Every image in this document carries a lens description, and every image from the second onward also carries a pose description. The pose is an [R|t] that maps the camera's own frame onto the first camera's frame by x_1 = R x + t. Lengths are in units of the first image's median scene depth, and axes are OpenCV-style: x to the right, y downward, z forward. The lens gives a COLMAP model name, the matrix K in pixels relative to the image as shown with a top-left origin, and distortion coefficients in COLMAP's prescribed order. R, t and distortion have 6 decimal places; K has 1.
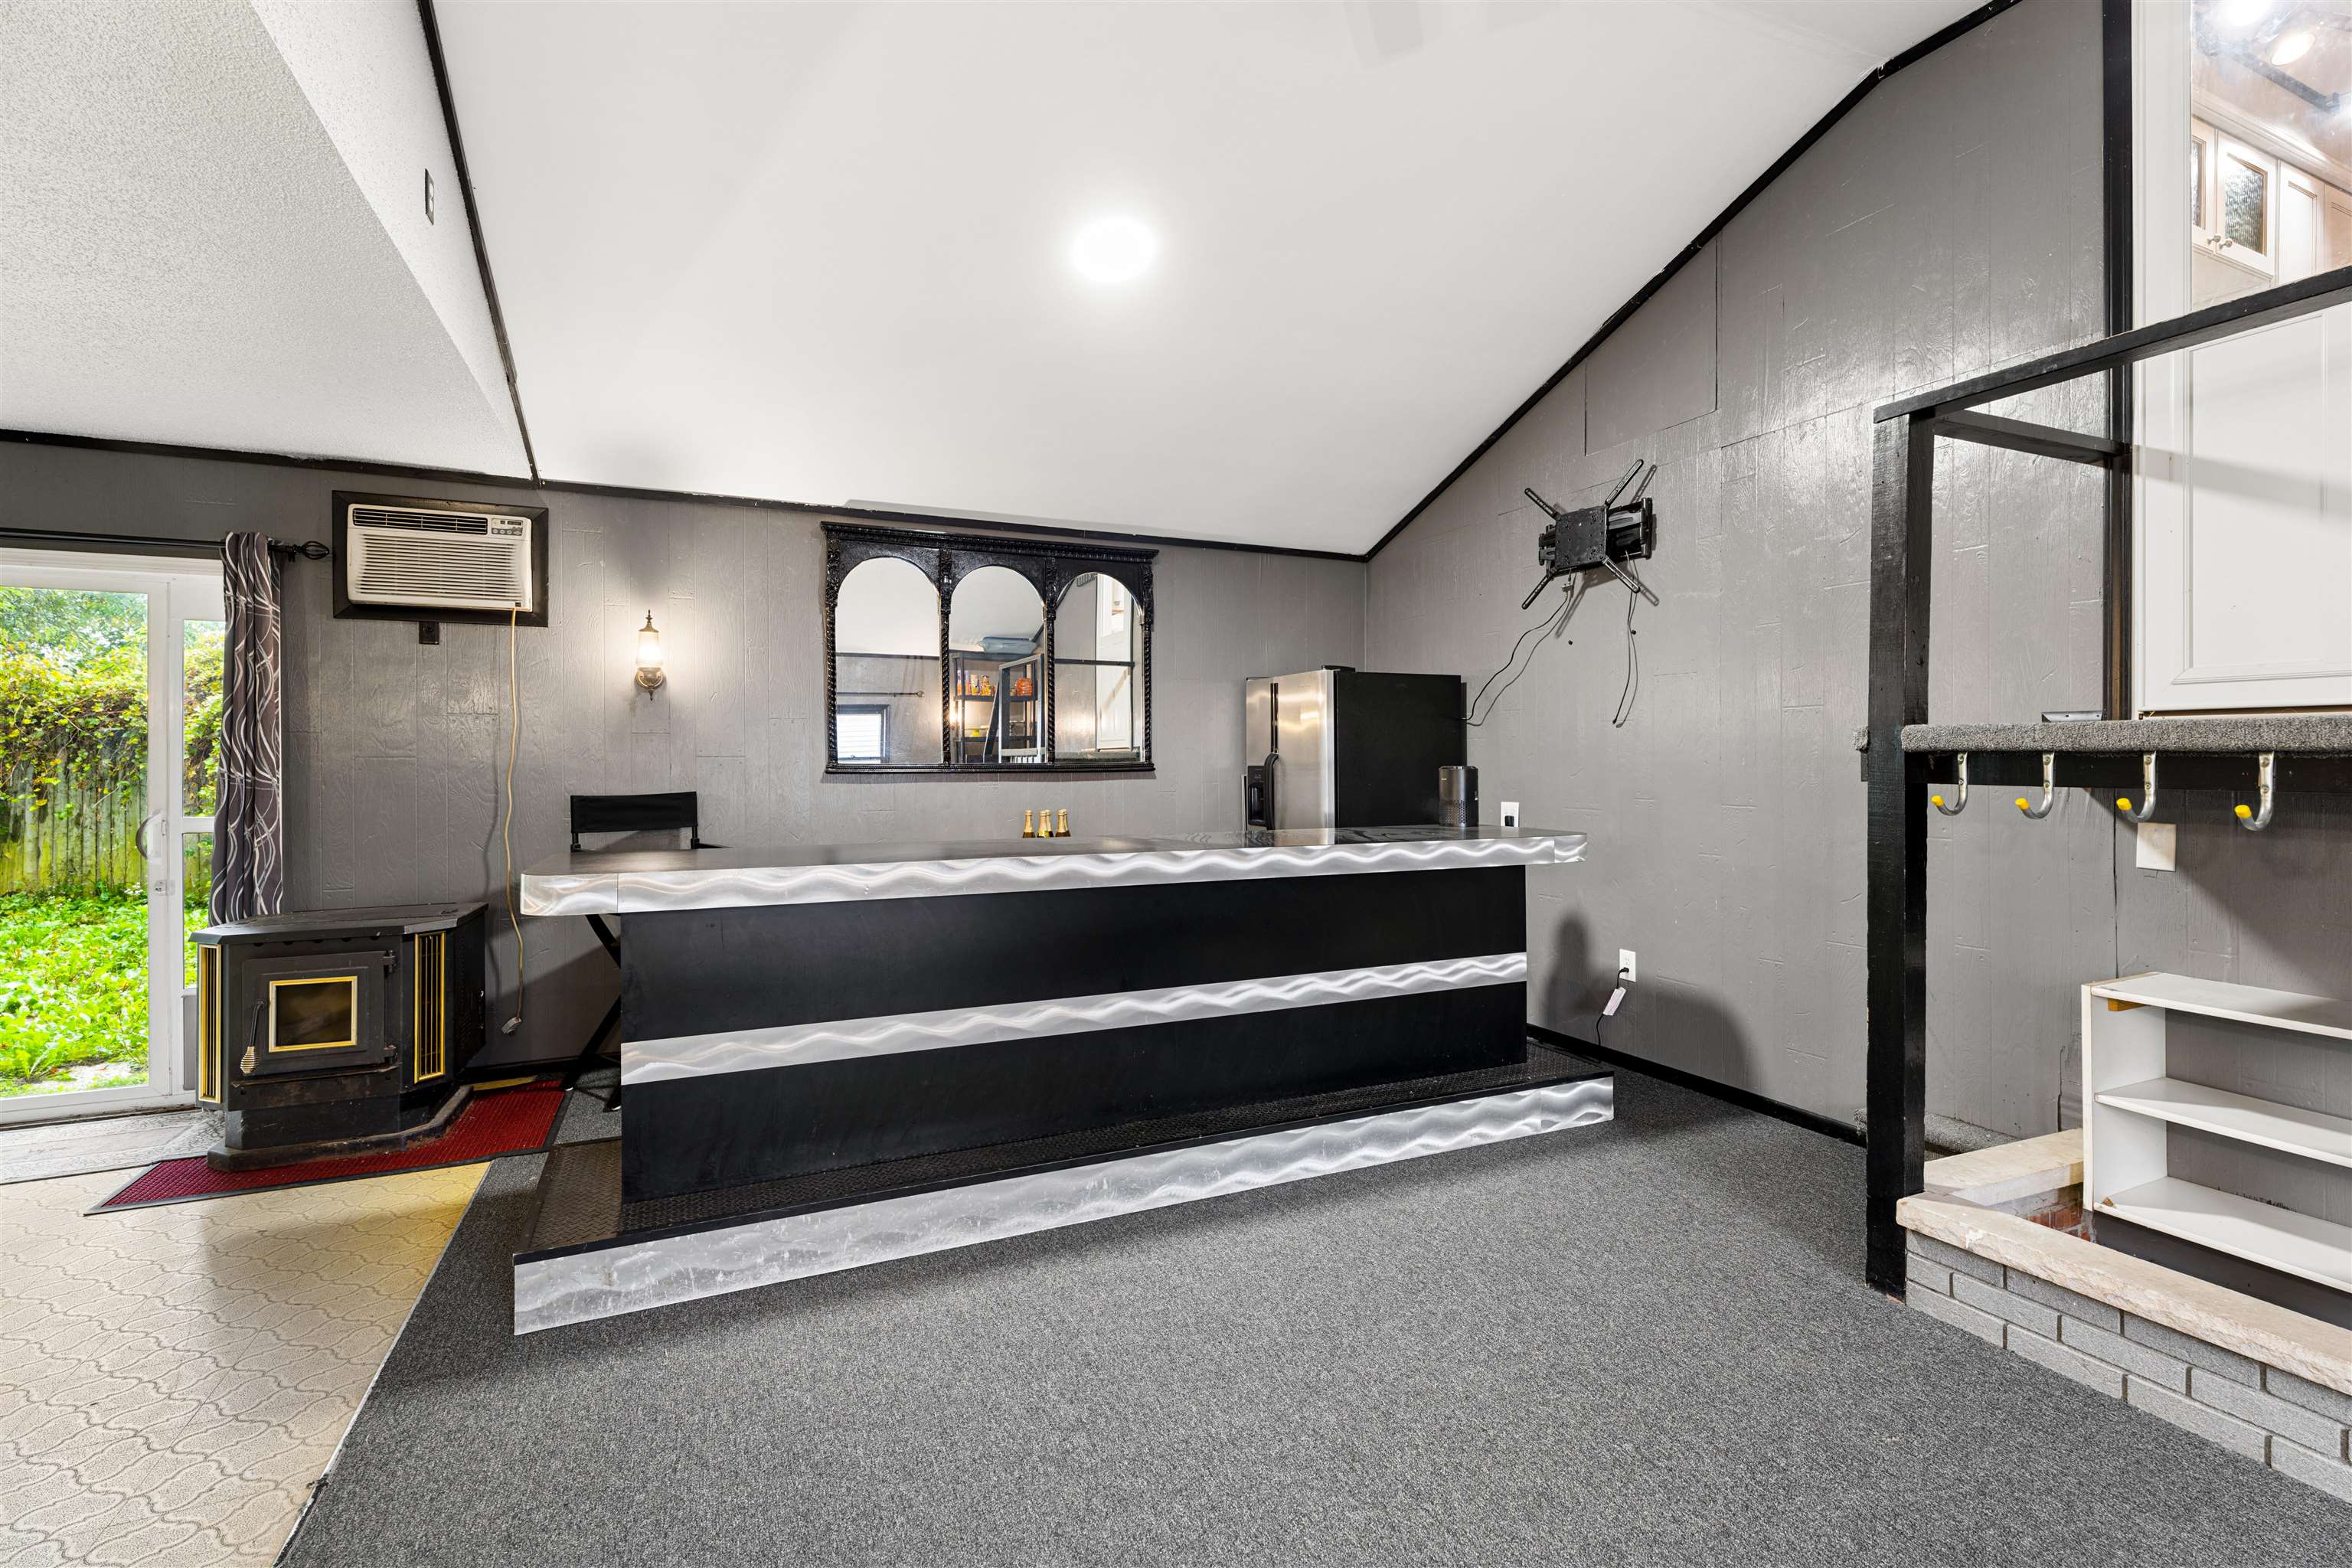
lens RADIAL K [[1052.8, 0, 1178.8], [0, 1052.8, 763.1], [0, 0, 1]] dist [0.001684, 0.000060]
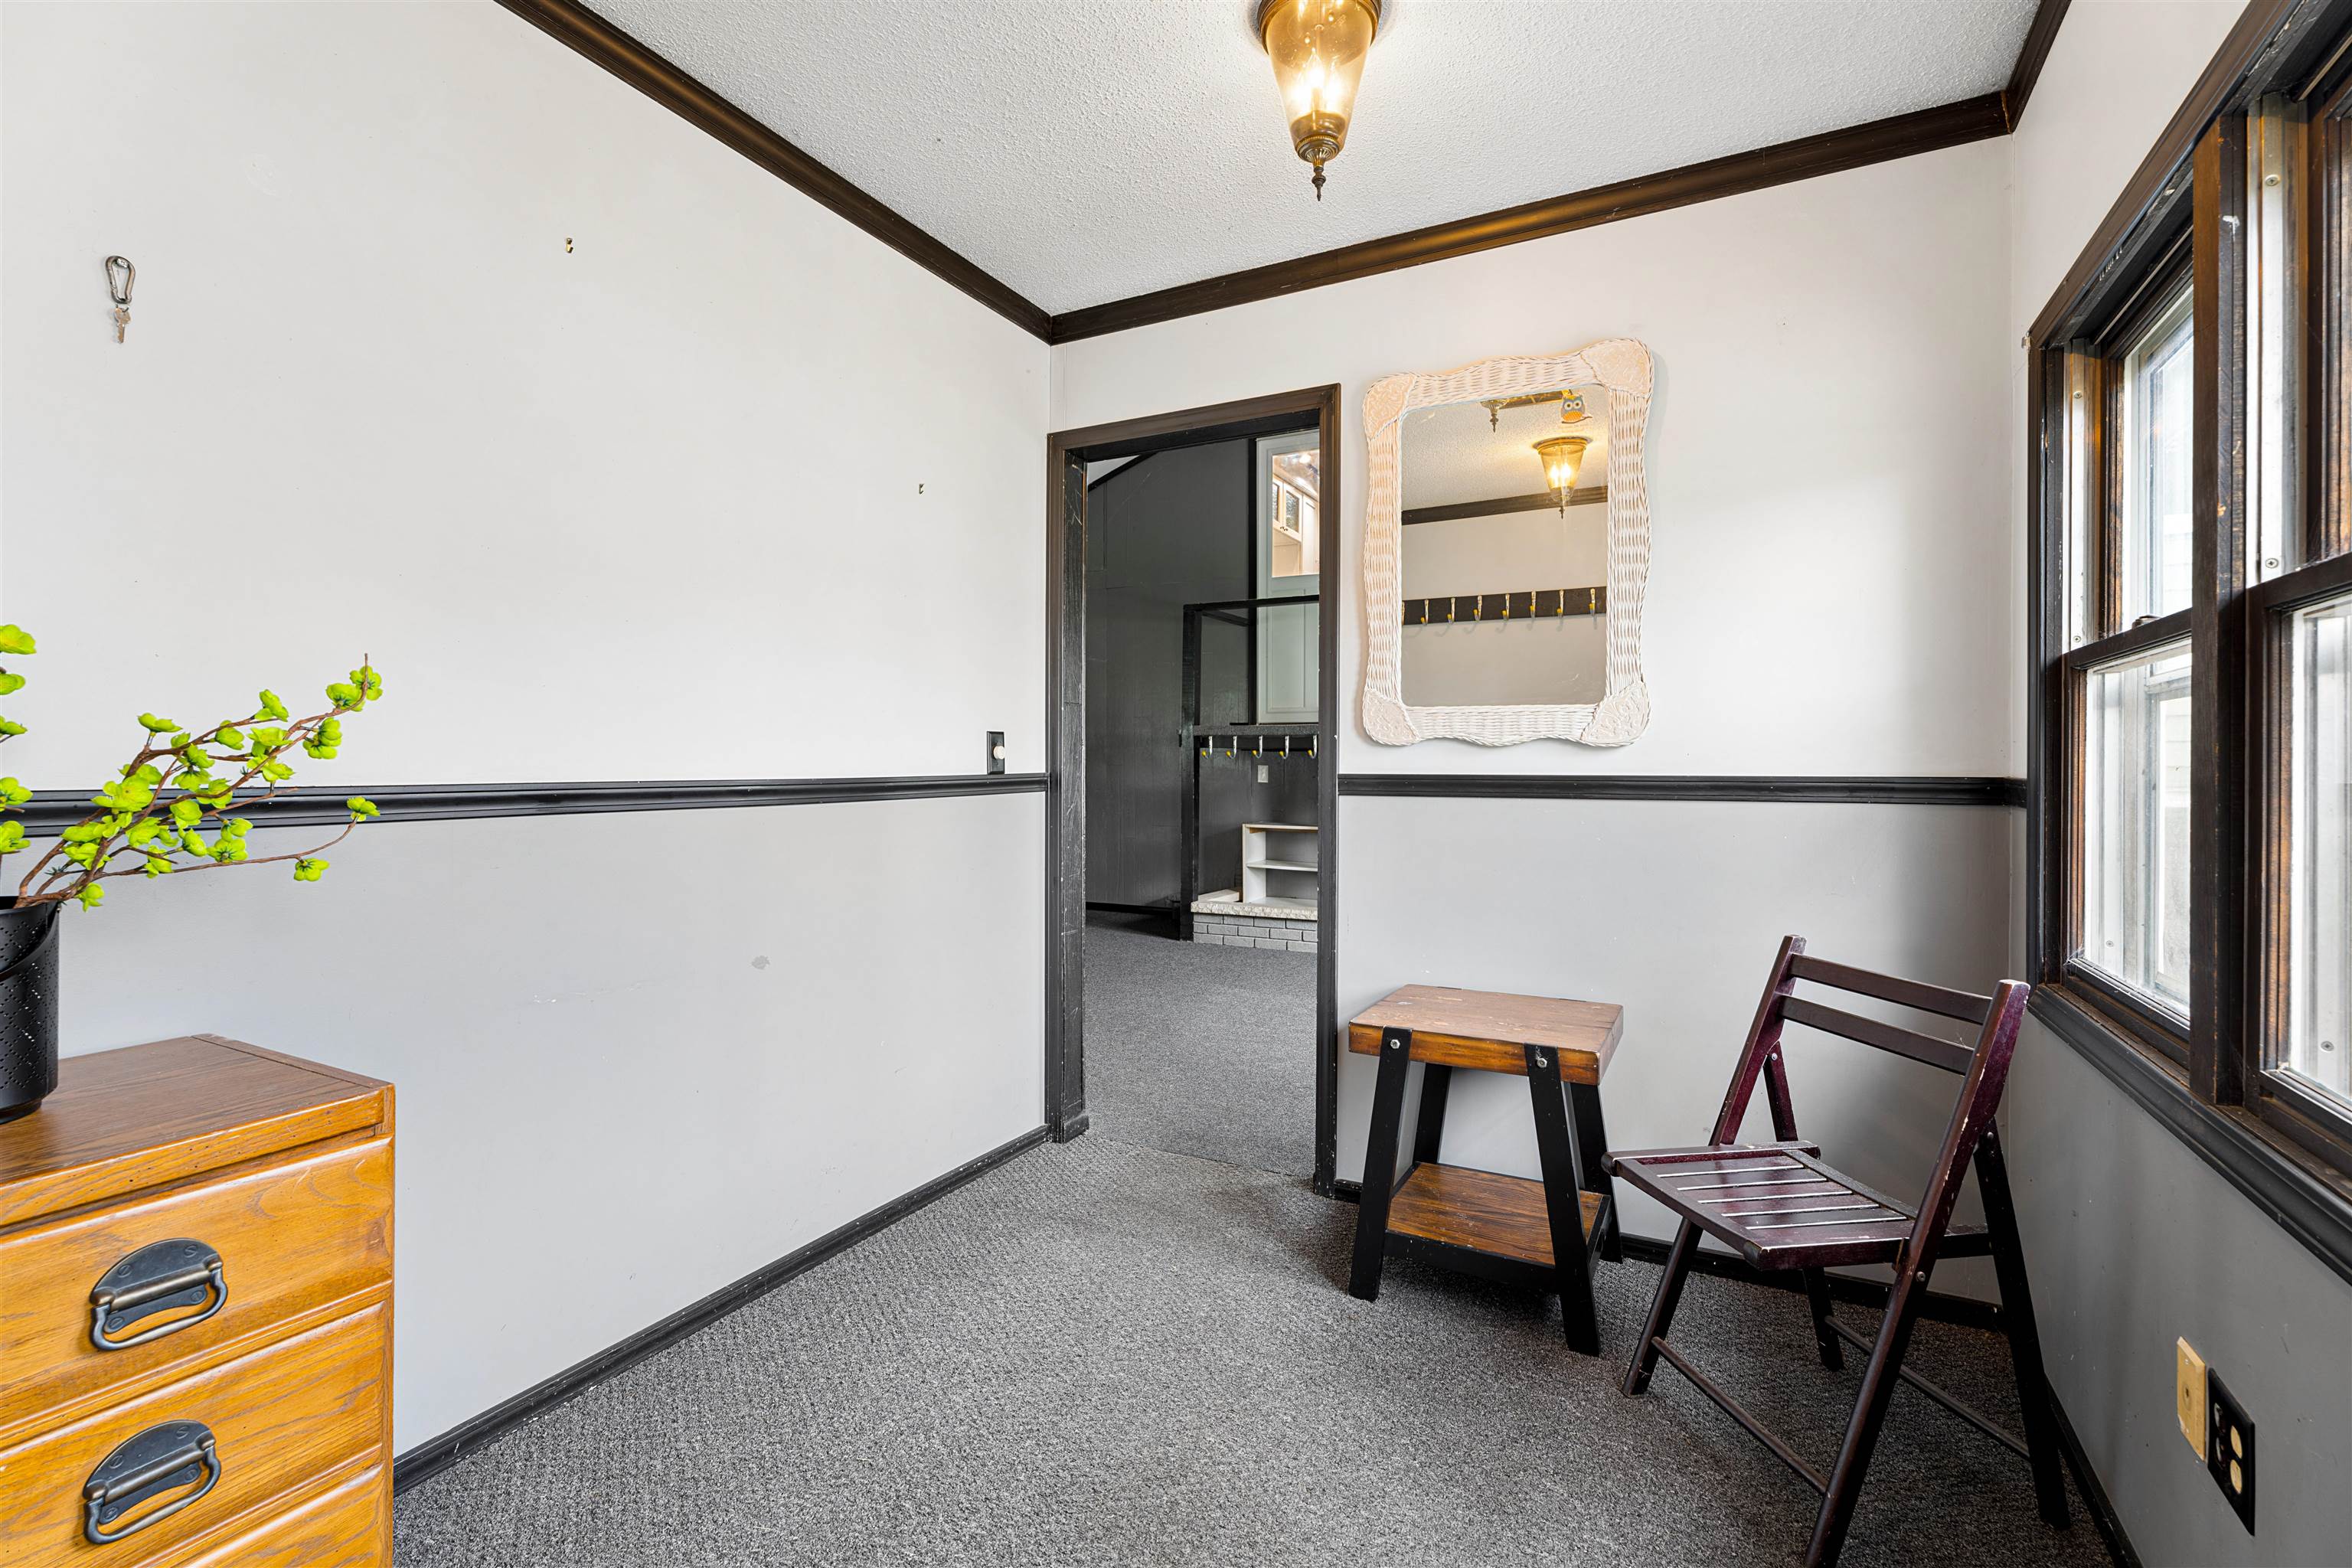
lens RADIAL K [[1052.8, 0, 1178.8], [0, 1052.8, 763.1], [0, 0, 1]] dist [0.001684, 0.000060]
pose [[0.791035, -0.000043, 0.611771, -0.608280], [0.004161, 0.999977, -0.005310, 0.044774], [-0.611757, 0.006746, 0.791017, -0.681894]]
